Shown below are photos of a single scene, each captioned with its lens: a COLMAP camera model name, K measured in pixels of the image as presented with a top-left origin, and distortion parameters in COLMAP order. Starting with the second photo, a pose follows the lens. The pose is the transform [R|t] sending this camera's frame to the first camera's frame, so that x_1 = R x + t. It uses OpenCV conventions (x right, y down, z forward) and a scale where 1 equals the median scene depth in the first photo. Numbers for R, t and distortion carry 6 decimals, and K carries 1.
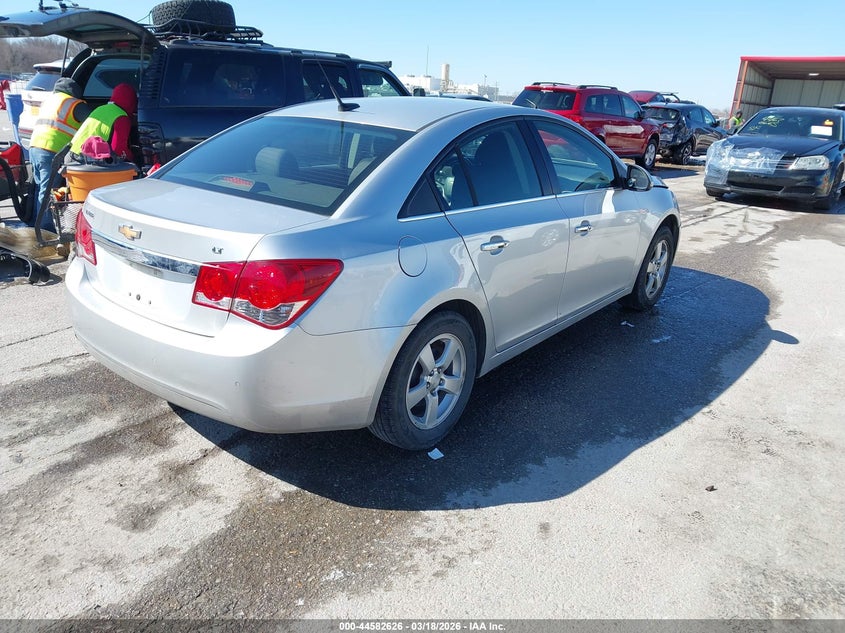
lens RADIAL K [[645.0, 0, 422.5], [0, 645.0, 316.5], [0, 0, 1]] dist [0.026173, -0.006963]
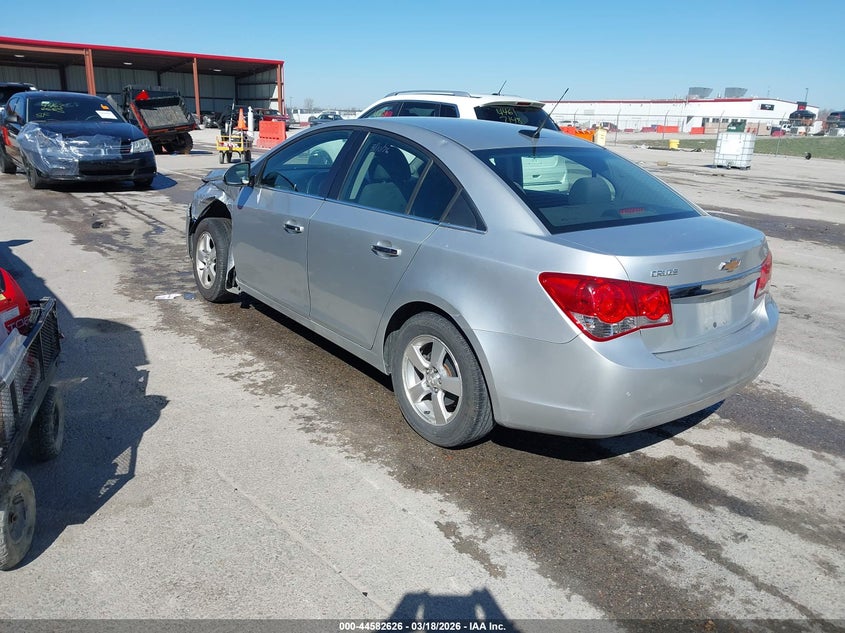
lens RADIAL K [[645.0, 0, 422.5], [0, 645.0, 316.5], [0, 0, 1]] dist [0.026173, -0.006963]
pose [[0.233147, -0.330520, 0.914549, -1.382249], [0.291227, 0.921033, 0.258621, -0.411940], [-0.927809, 0.206045, 0.310992, 1.006527]]
